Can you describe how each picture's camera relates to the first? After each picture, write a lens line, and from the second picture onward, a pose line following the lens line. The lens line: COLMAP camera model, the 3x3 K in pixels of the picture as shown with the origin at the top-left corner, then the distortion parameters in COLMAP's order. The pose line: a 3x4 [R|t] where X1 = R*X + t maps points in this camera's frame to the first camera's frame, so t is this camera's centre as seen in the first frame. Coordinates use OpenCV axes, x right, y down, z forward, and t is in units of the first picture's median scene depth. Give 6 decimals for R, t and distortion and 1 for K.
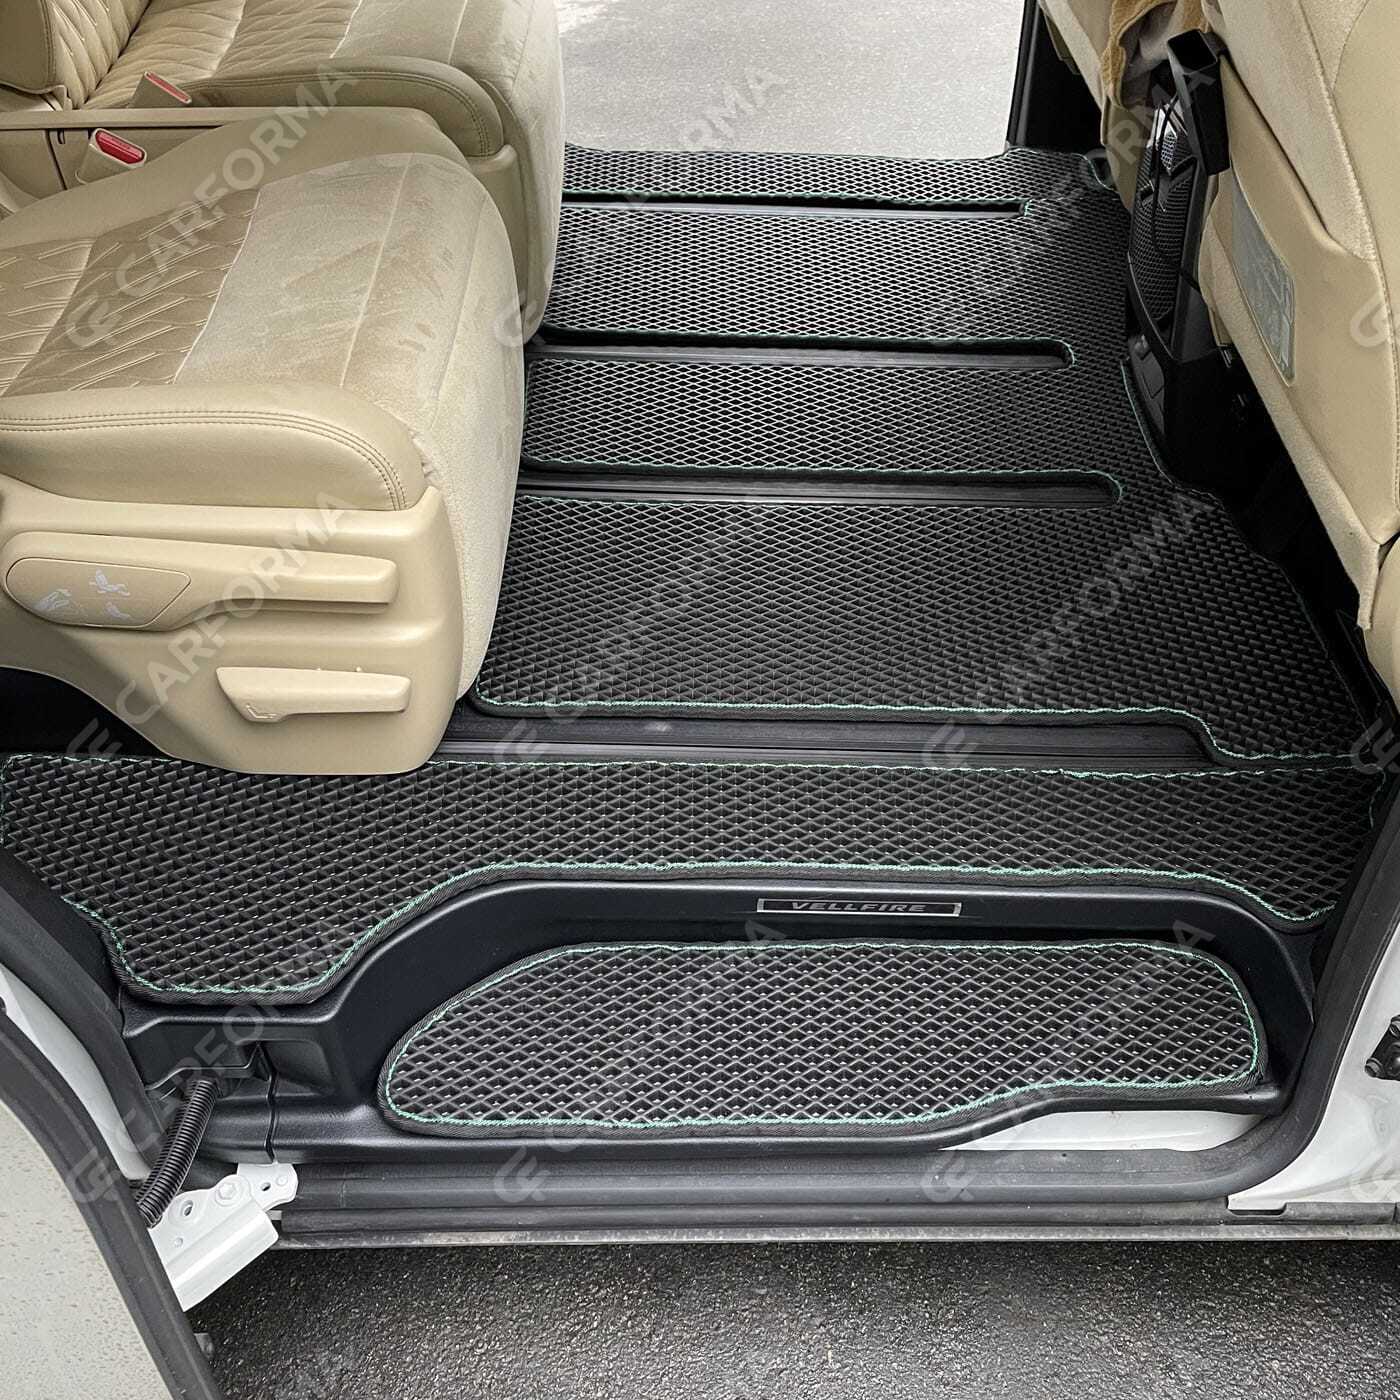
lens RADIAL K [[1417.8, 0, 698.6], [0, 1417.8, 699.6], [0, 0, 1]] dist [0.018703, 0.000000]
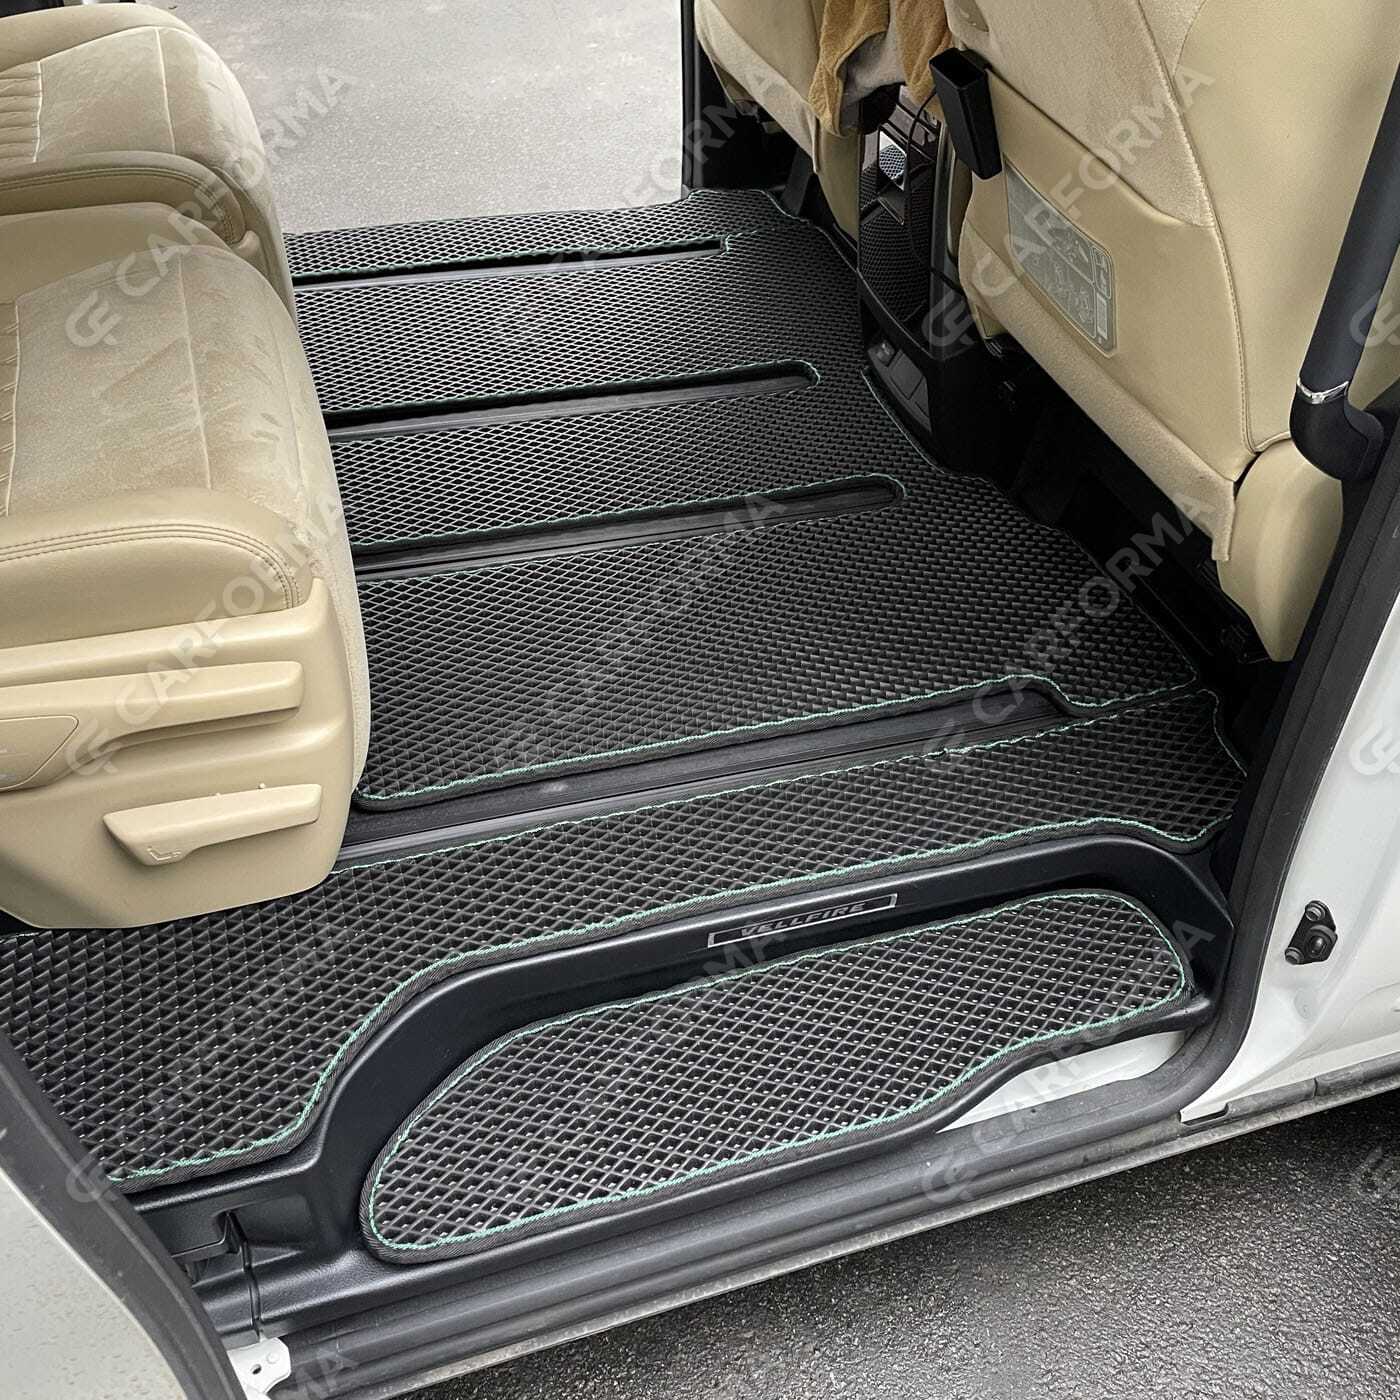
lens RADIAL K [[1417.8, 0, 691.8], [0, 1417.8, 691.5], [0, 0, 1]] dist [0.018703, 0.000000]
pose [[0.954209, -0.185152, 0.234954, -0.169426], [0.196266, 0.980241, -0.024624, -0.003656], [-0.225753, 0.069610, 0.971694, 0.026876]]
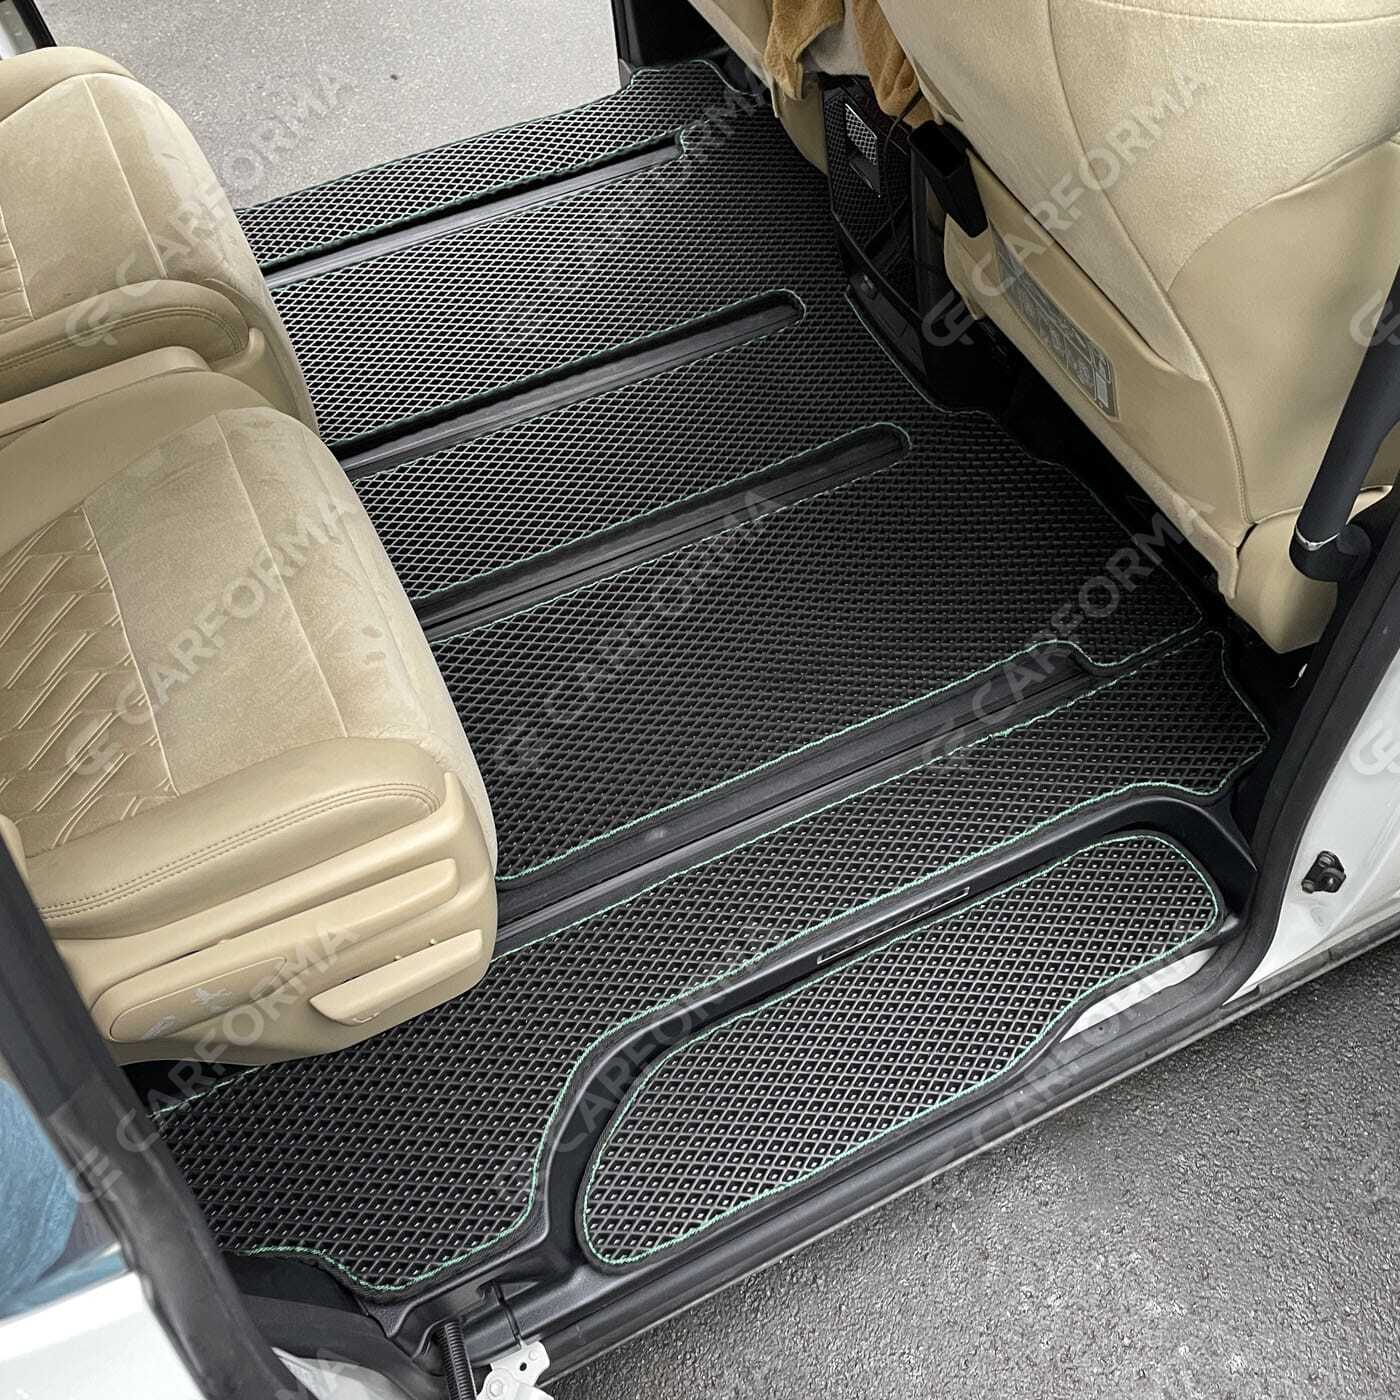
lens RADIAL K [[1417.8, 0, 718.7], [0, 1417.8, 694.3], [0, 0, 1]] dist [0.018703, 0.000000]
pose [[0.899437, -0.390688, 0.195900, -0.172796], [0.349504, 0.912092, 0.214323, -0.330375], [-0.262413, -0.124302, 0.956916, -0.062003]]
